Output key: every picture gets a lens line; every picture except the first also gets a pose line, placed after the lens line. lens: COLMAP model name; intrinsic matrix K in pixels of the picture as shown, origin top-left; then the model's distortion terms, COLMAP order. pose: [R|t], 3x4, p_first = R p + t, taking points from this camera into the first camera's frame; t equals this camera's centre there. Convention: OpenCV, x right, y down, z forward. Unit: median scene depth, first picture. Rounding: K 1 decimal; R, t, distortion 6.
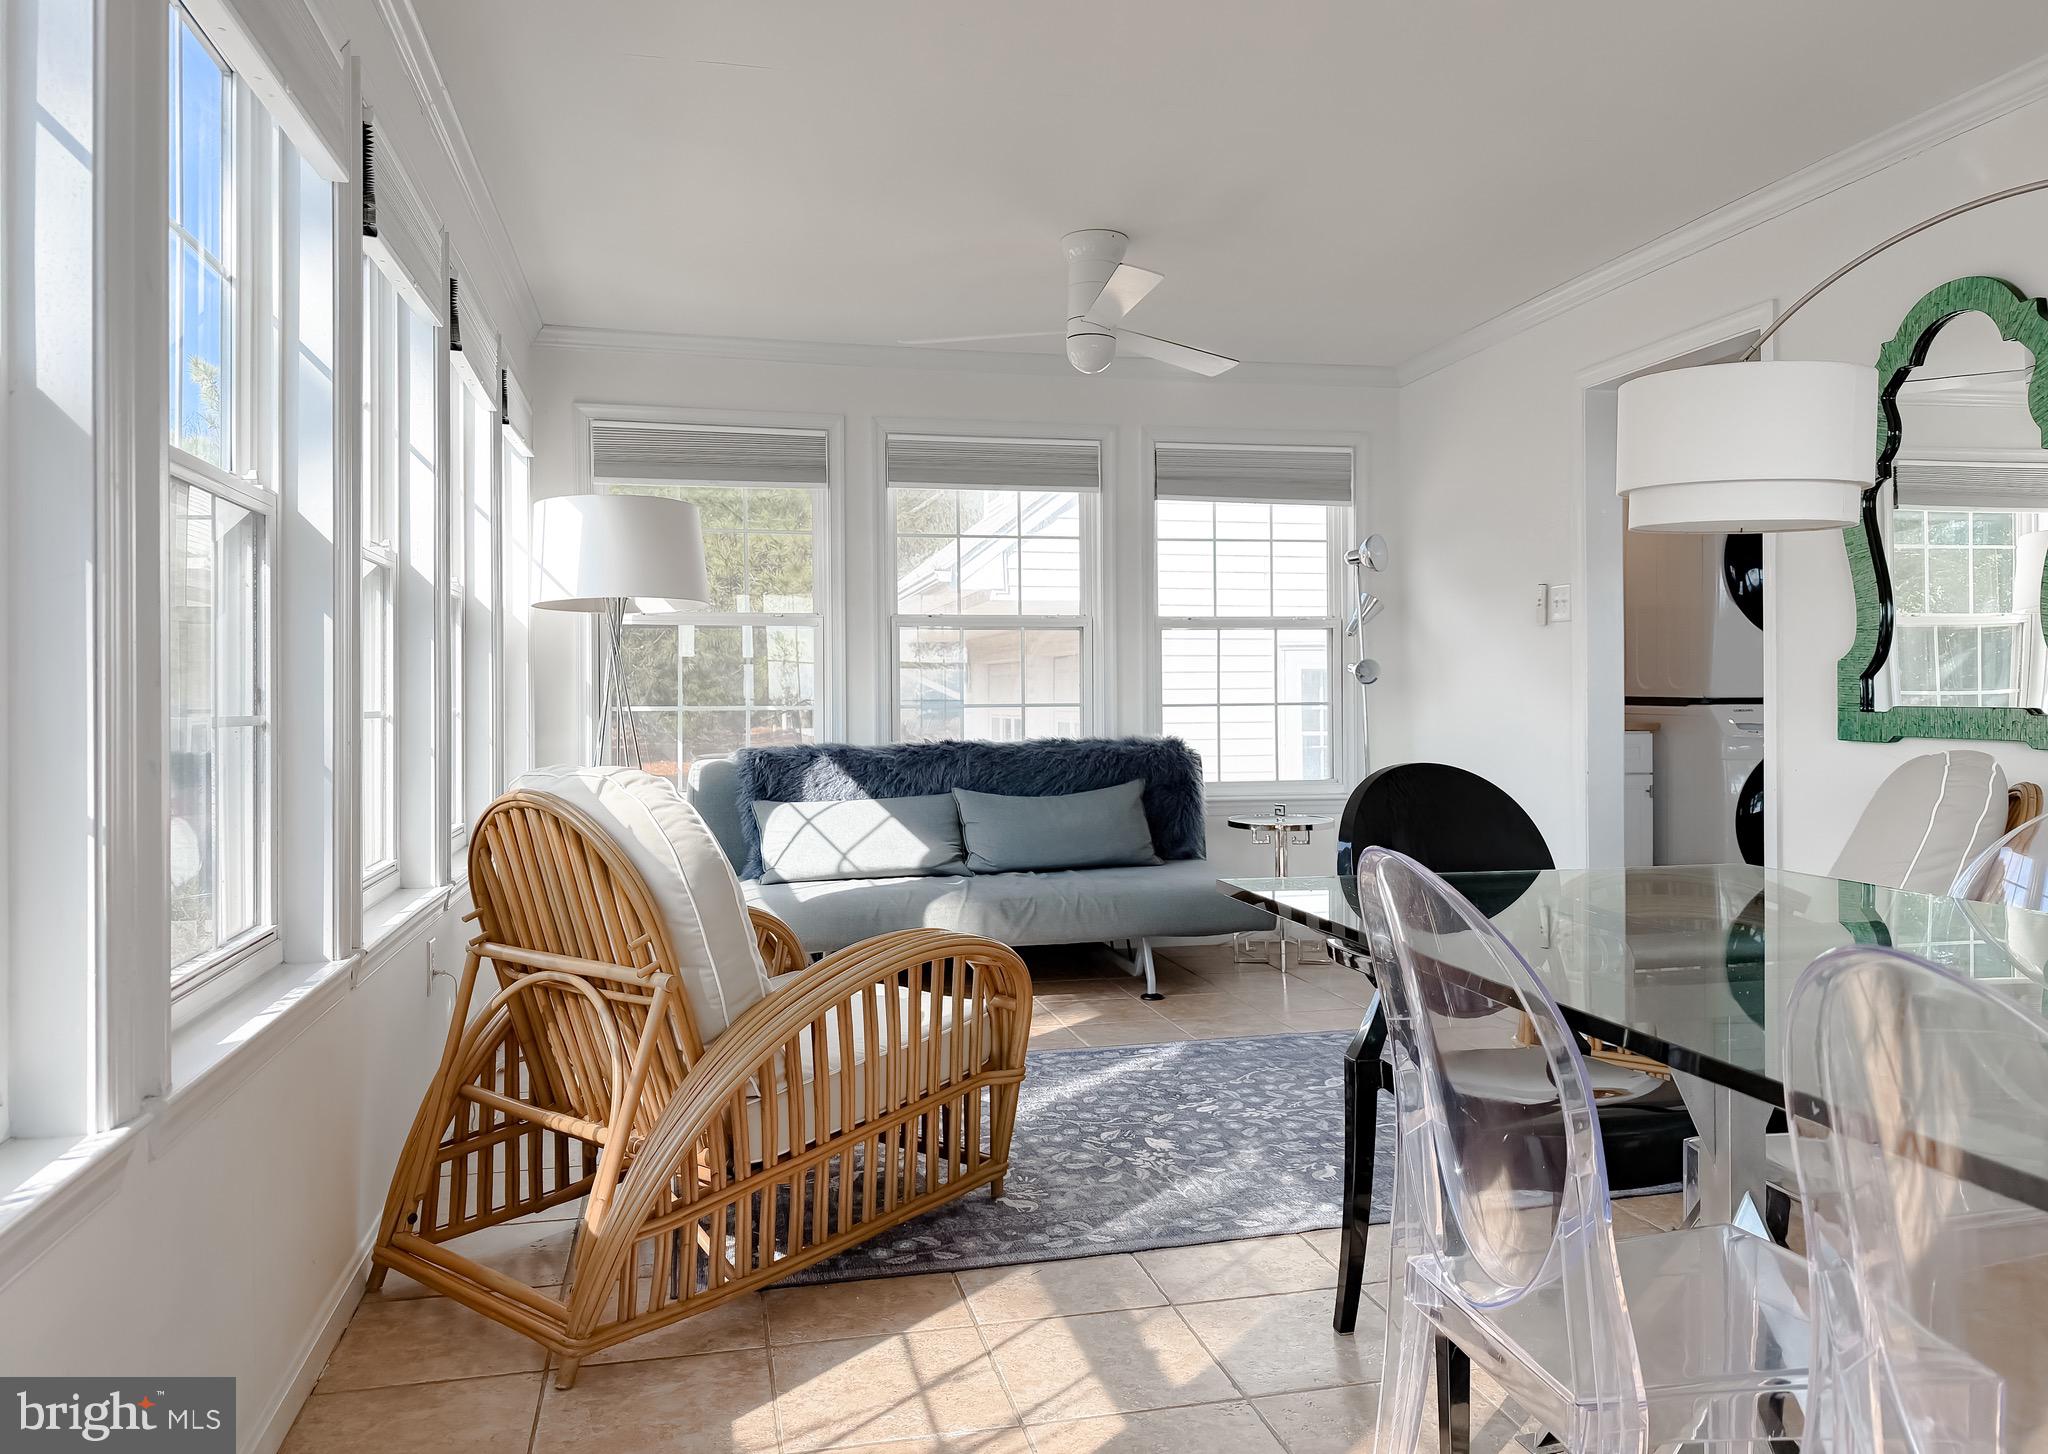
lens RADIAL K [[1444.4, 0, 1005.4], [0, 1444.4, 681.7], [0, 0, 1]] dist [0.041582, -0.023163]
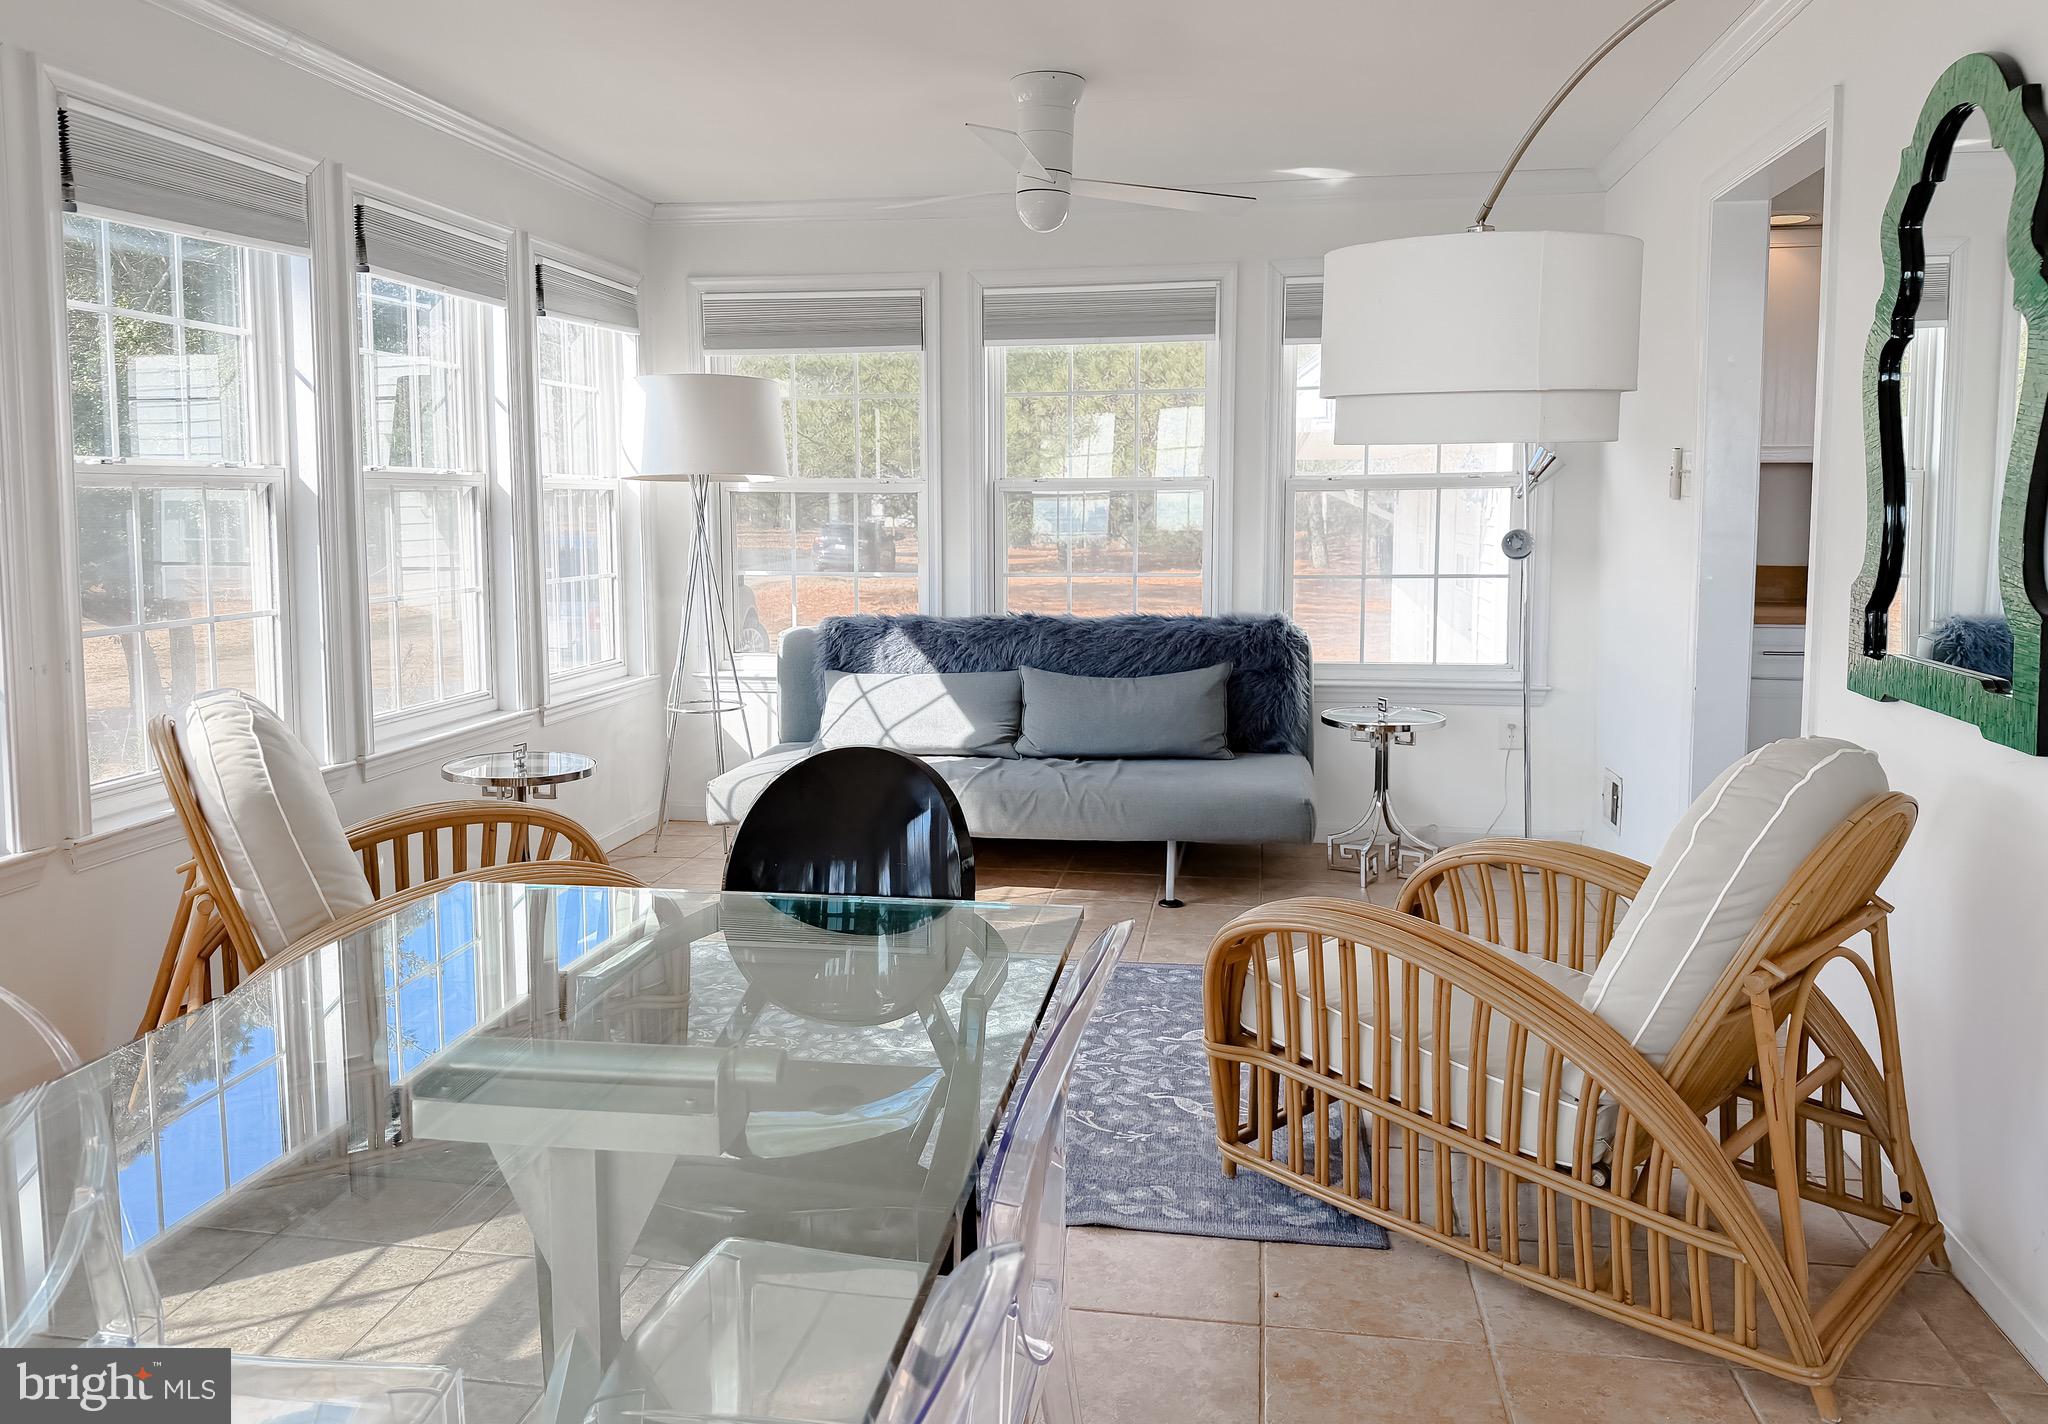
lens RADIAL K [[1464.0, 0, 991.2], [0, 1464.0, 649.1], [0, 0, 1]] dist [0.007402, -0.011975]
pose [[0.923814, 0.040654, -0.380676, 0.469350], [0.002516, 0.993679, 0.112226, -0.069008], [0.382832, -0.104634, 0.917873, 0.146930]]
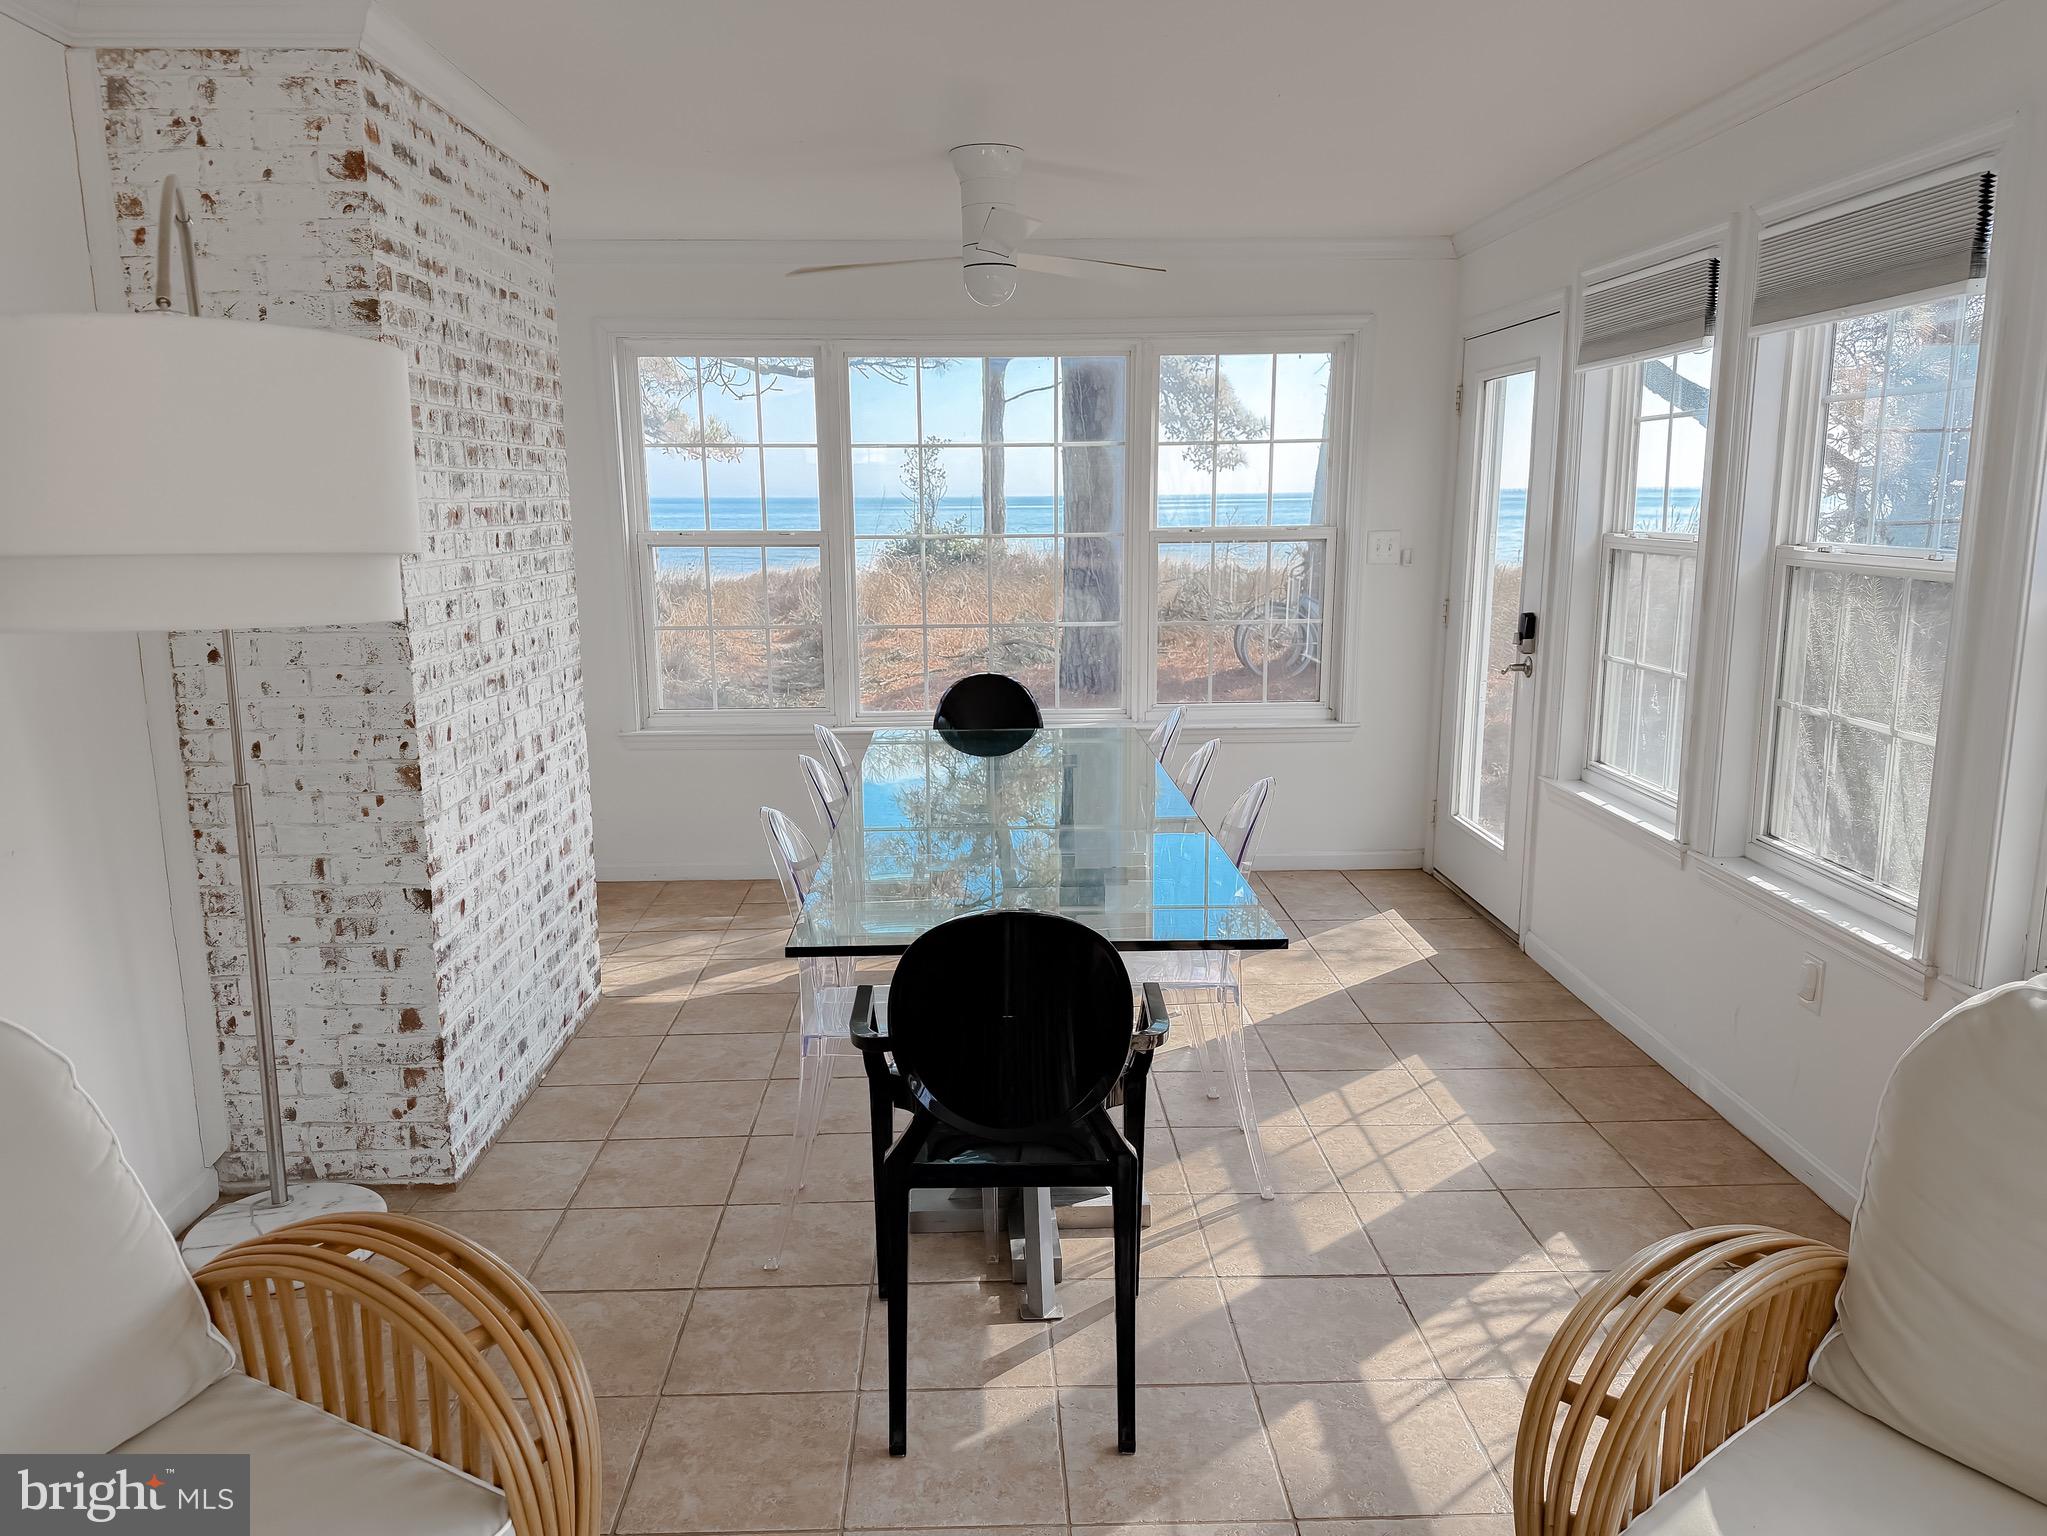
lens RADIAL K [[1456.0, 0, 1016.1], [0, 1456.0, 778.2], [0, 0, 1]] dist [0.013308, -0.016305]
pose [[-0.983741, -0.020370, 0.178435, 0.089209], [0.012878, 0.982989, 0.183211, -0.119291], [-0.179132, 0.182530, -0.966744, 1.221115]]
